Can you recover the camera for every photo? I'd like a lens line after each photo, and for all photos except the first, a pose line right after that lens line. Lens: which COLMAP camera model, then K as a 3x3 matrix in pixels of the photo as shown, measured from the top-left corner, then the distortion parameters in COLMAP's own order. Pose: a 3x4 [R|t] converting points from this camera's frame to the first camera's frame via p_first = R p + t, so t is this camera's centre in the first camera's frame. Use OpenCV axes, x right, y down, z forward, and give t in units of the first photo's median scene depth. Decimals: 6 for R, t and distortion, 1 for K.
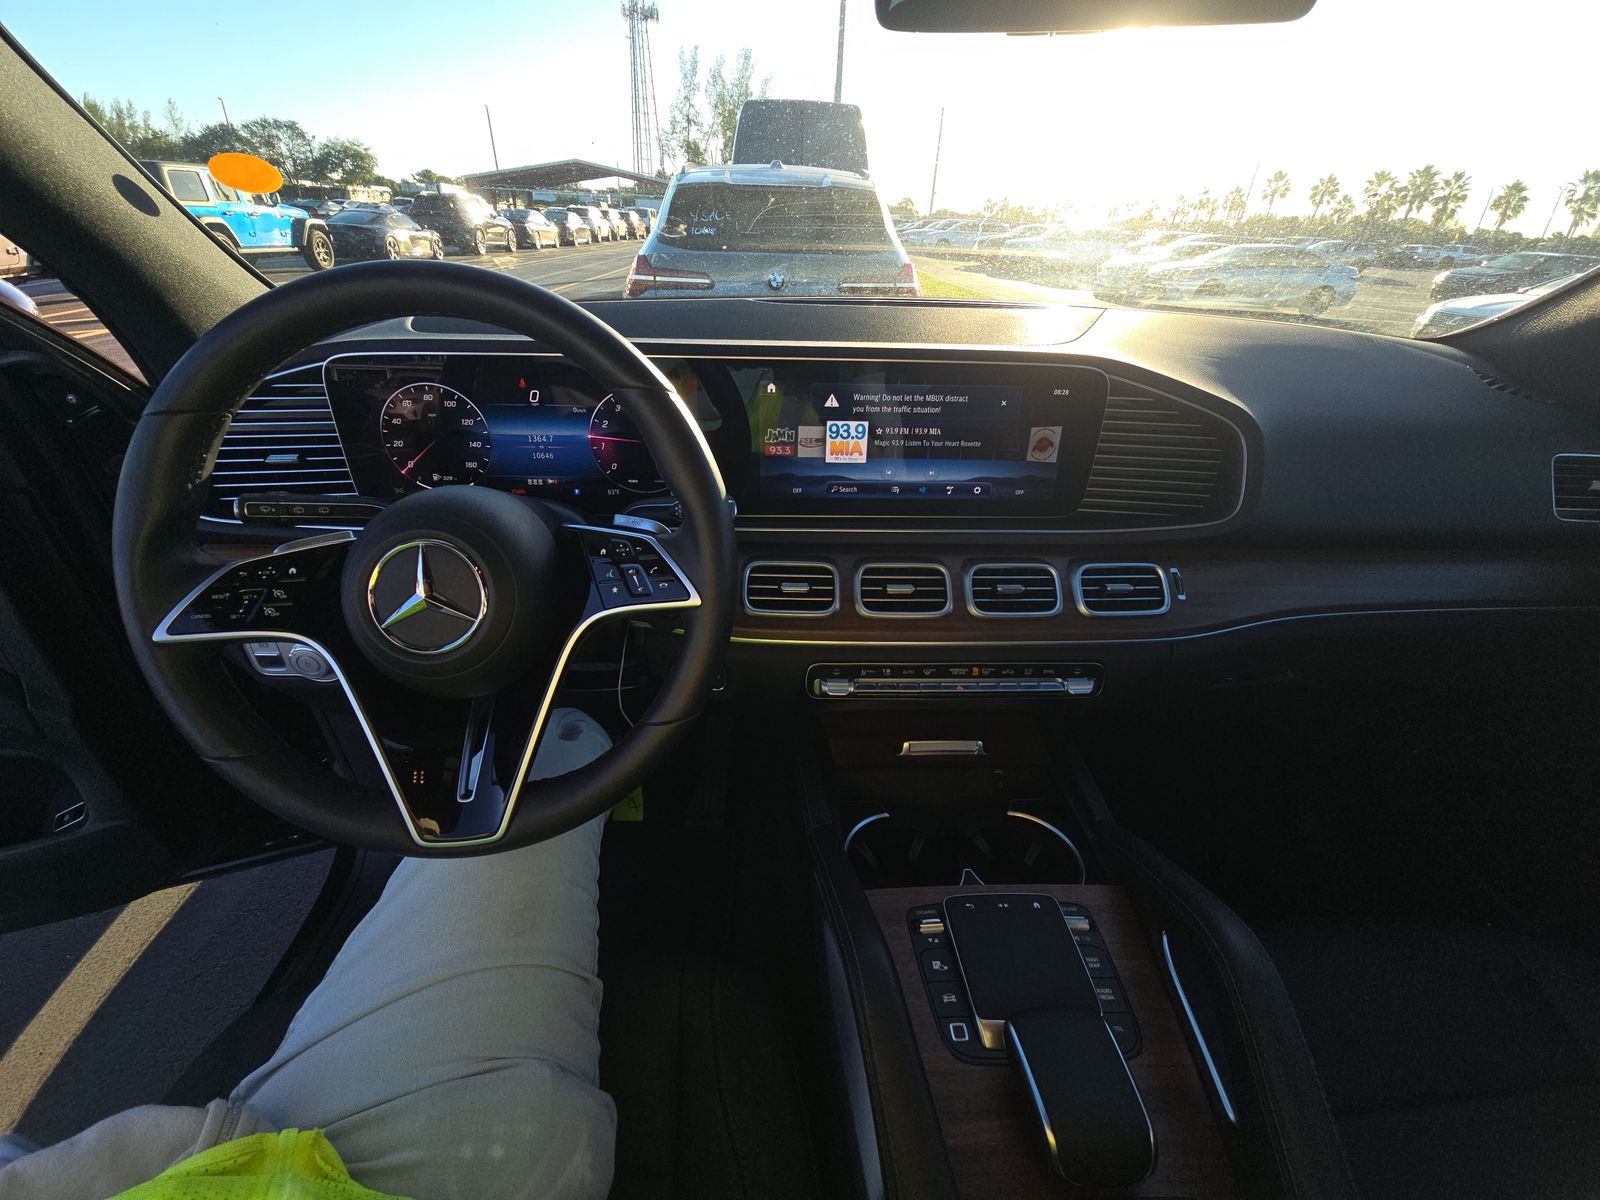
lens RADIAL K [[648.0, 0, 800.0], [0, 648.0, 600.0], [0, 0, 1]] dist [0.001402, 0.000127]
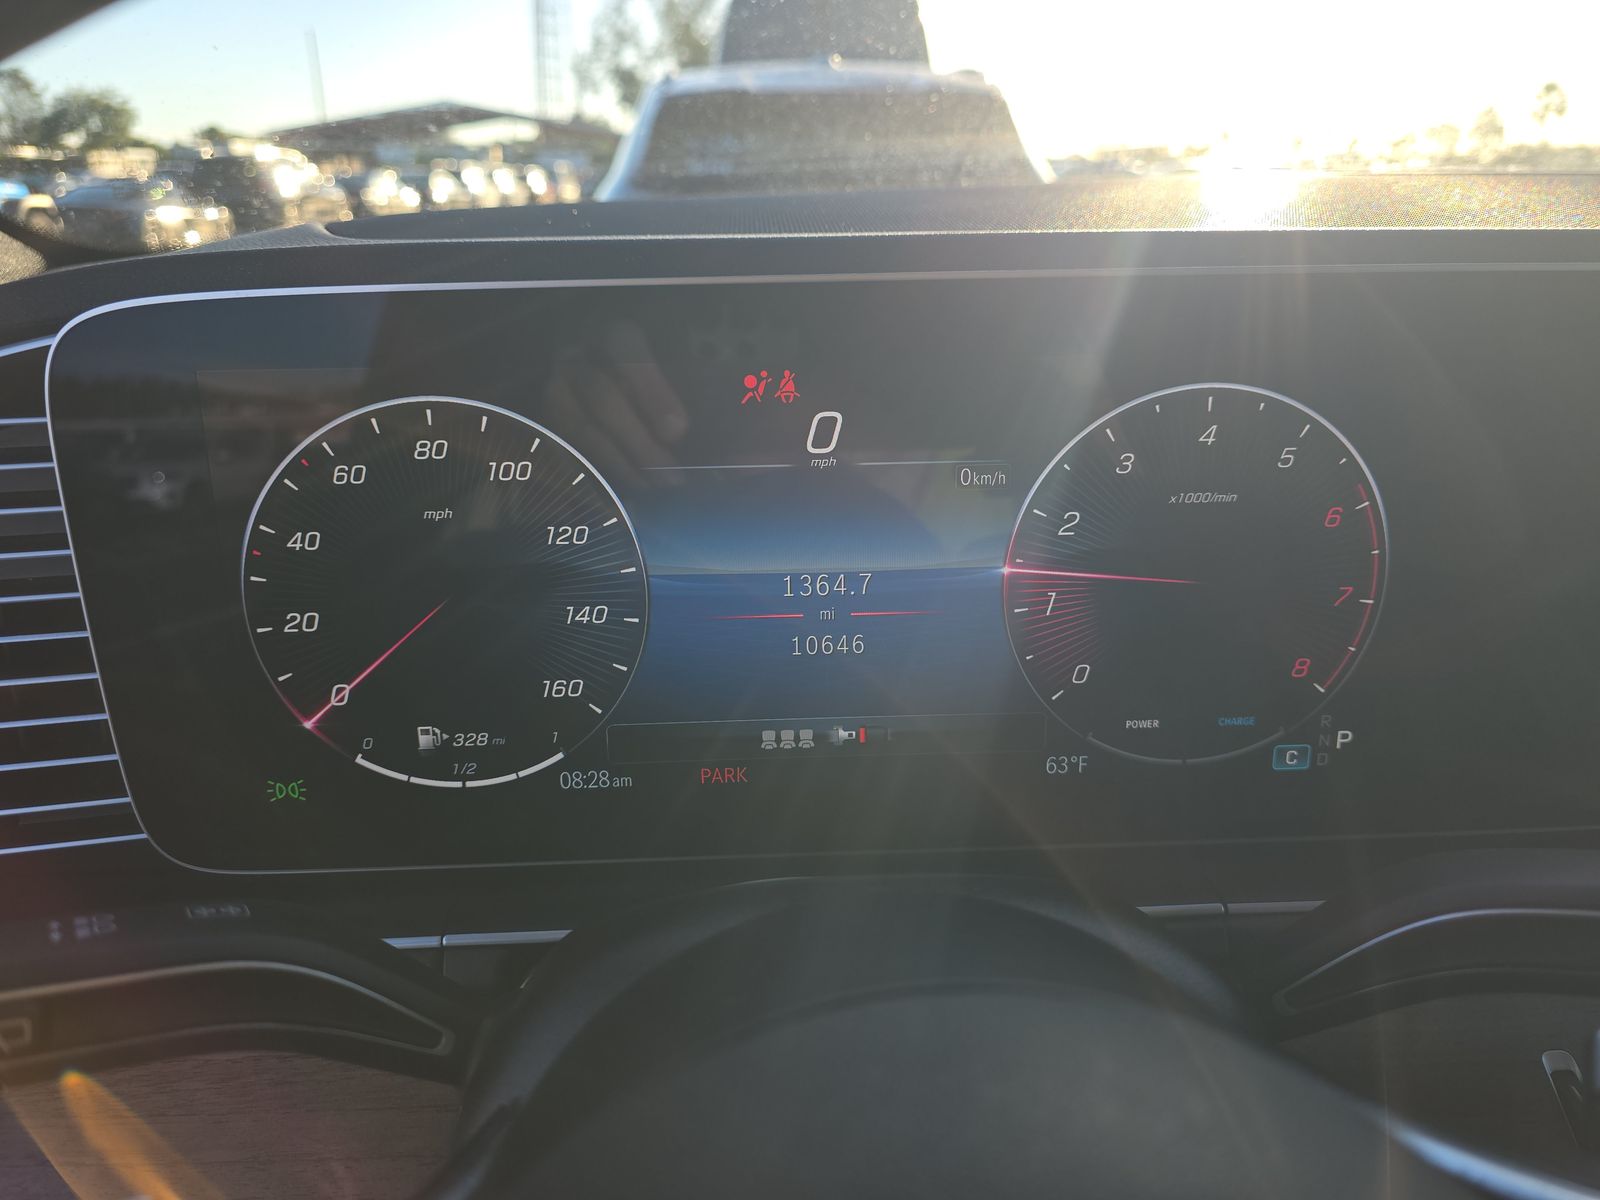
lens RADIAL K [[1102.2, 0, 800.0], [0, 1102.2, 600.0], [0, 0, 1]] dist [-0.007749, -0.004183]
pose [[0.999449, -0.032983, -0.003585, -0.194861], [0.031965, 0.986244, -0.162176, -0.080370], [0.008885, 0.161972, 0.986755, 0.261655]]
